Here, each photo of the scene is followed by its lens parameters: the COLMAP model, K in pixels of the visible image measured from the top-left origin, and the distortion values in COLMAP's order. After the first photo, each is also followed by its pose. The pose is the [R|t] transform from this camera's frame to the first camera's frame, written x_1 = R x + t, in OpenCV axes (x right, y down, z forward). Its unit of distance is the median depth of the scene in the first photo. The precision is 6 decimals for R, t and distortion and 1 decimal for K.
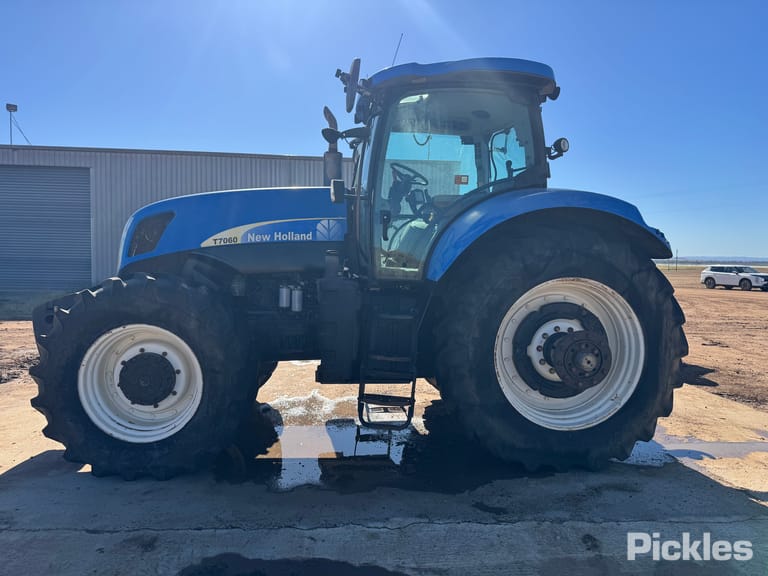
lens RADIAL K [[552.9, 0, 391.3], [0, 552.9, 300.9], [0, 0, 1]] dist [-0.009445, -0.006583]
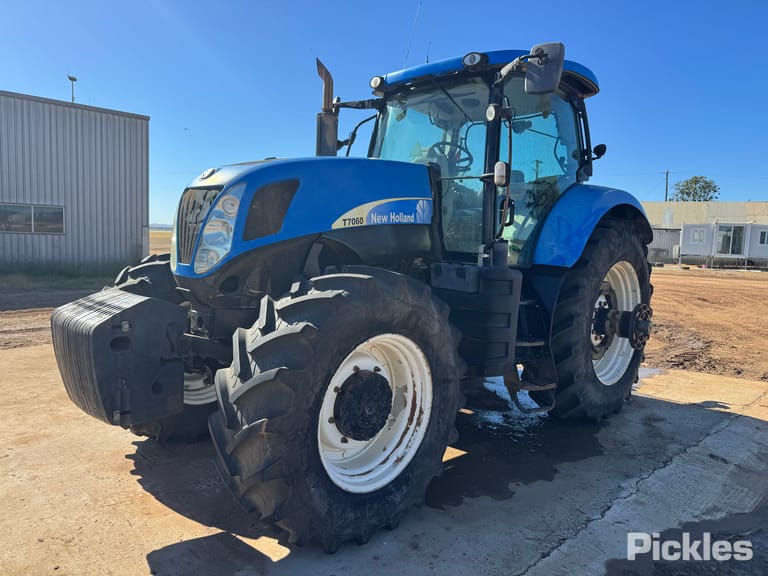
lens RADIAL K [[557.3, 0, 384.0], [0, 557.3, 288.0], [0, 0, 1]] dist [0.007807, -0.025351]
pose [[0.763068, -0.052630, 0.644172, -0.887891], [0.031568, 0.998524, 0.044186, -0.052175], [-0.645547, -0.013381, 0.763603, 0.390444]]
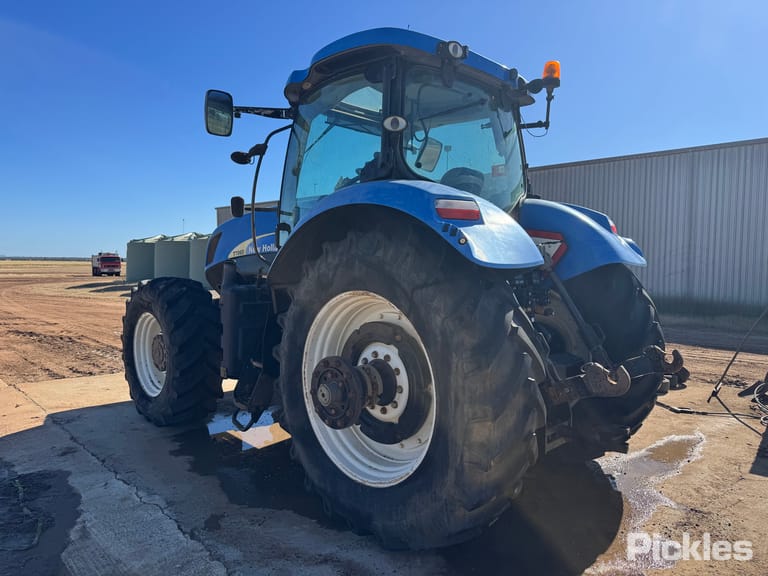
lens RADIAL K [[557.3, 0, 384.0], [0, 557.3, 288.0], [0, 0, 1]] dist [0.007807, -0.025351]
pose [[0.632419, 0.030543, -0.774024, 0.986801], [-0.064500, 0.997829, -0.013326, -0.038265], [0.771936, 0.058352, 0.633016, 0.515852]]
